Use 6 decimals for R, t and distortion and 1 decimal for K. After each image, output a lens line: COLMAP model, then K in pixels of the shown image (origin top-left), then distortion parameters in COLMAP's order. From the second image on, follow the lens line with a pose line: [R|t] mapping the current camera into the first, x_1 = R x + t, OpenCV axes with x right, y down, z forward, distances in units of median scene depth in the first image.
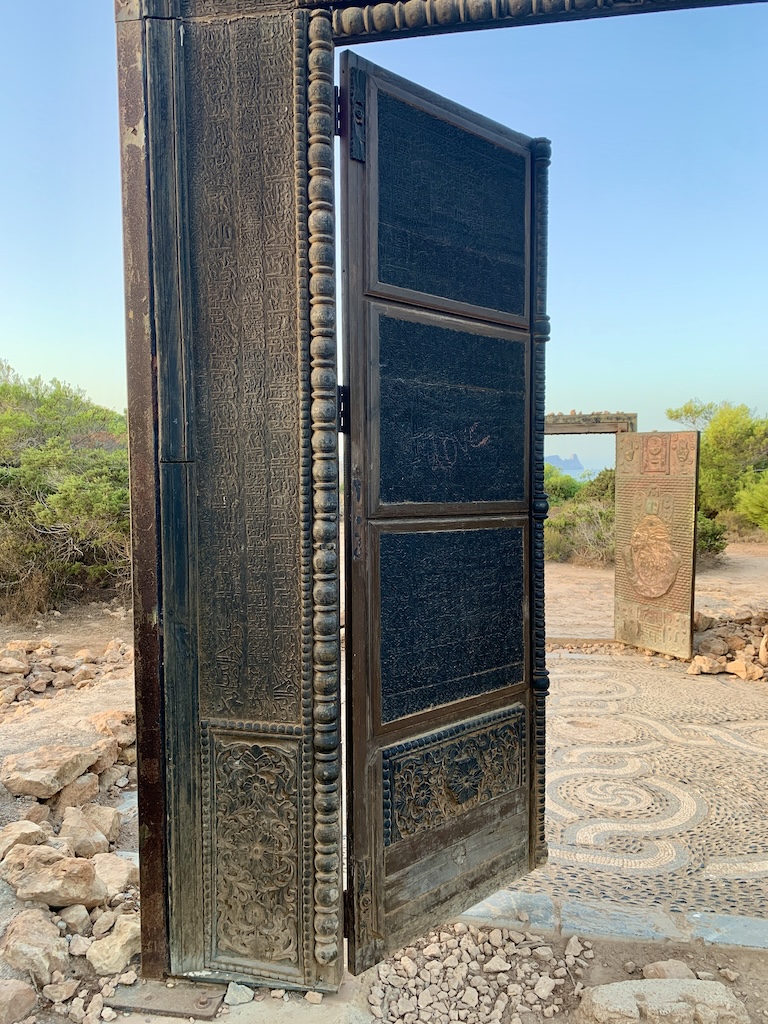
lens RADIAL K [[784.0, 0, 384.0], [0, 784.0, 512.0], [0, 0, 1]] dist [0.064116, -0.083547]
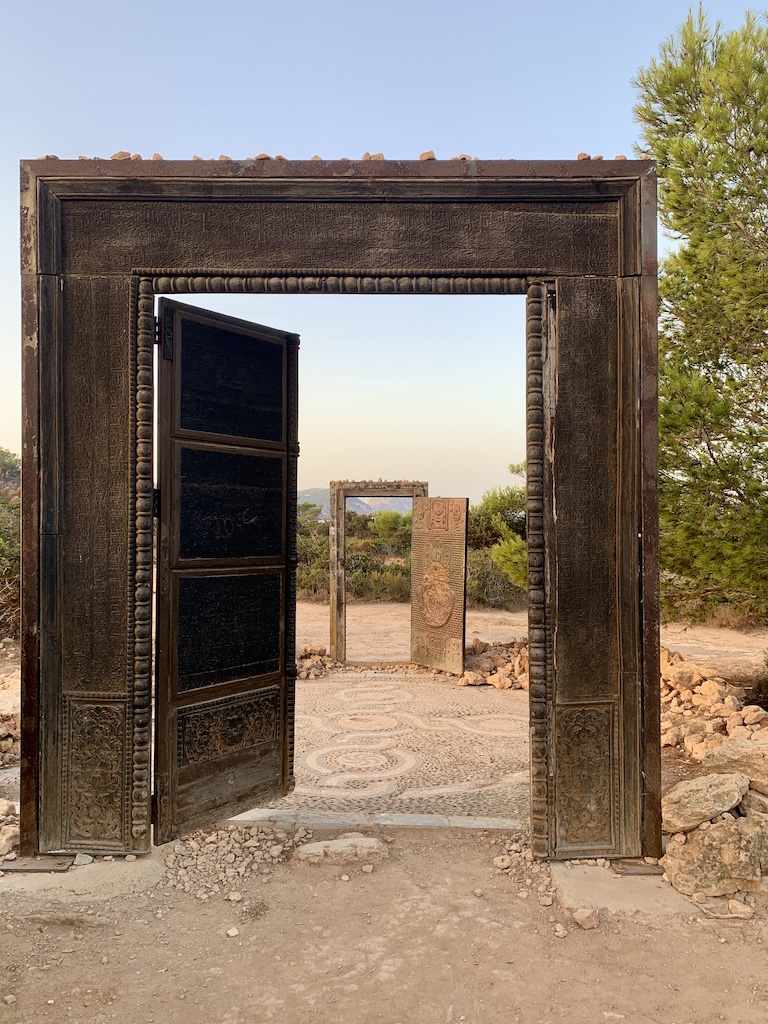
lens RADIAL K [[790.2, 0, 382.5], [0, 790.2, 516.7], [0, 0, 1]] dist [0.053630, -0.094118]
pose [[0.988281, 0.013480, 0.152049, 0.163846], [-0.006363, 0.998865, -0.047202, -0.024601], [-0.152513, 0.045681, 0.987245, -0.730156]]
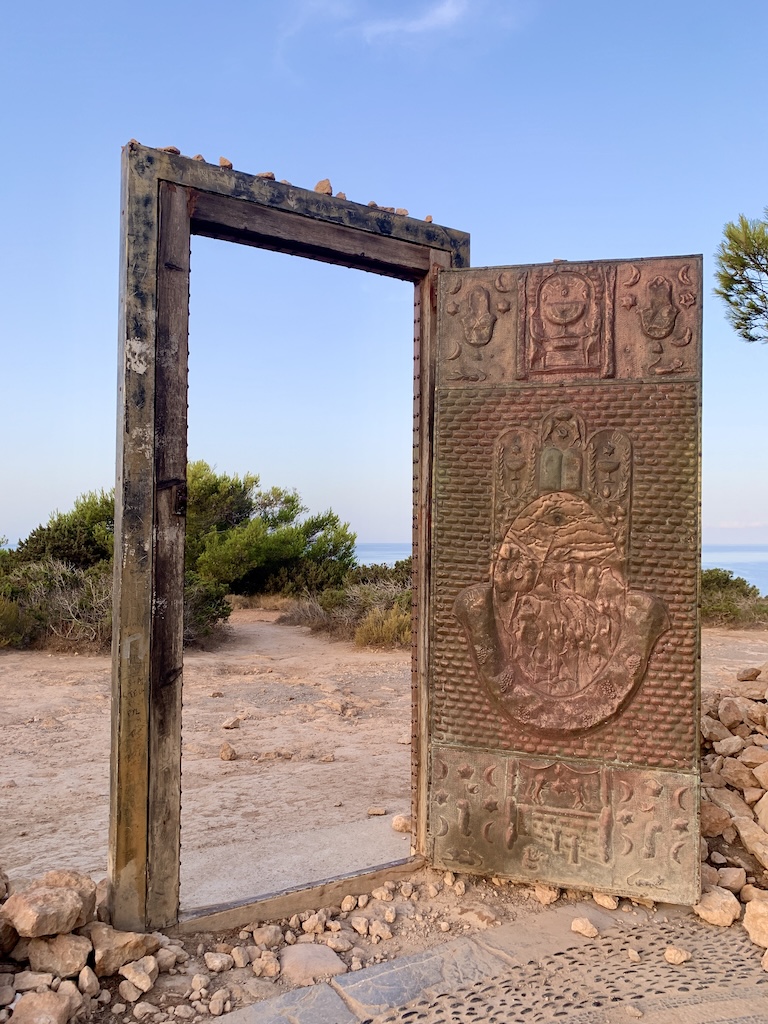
lens RADIAL K [[784.0, 0, 384.0], [0, 784.0, 512.0], [0, 0, 1]] dist [0.064116, -0.083547]
pose [[0.750425, 0.040316, 0.659724, 0.139913], [0.023524, 0.995877, -0.087616, 0.118126], [-0.660536, 0.081269, 0.746383, 2.256663]]
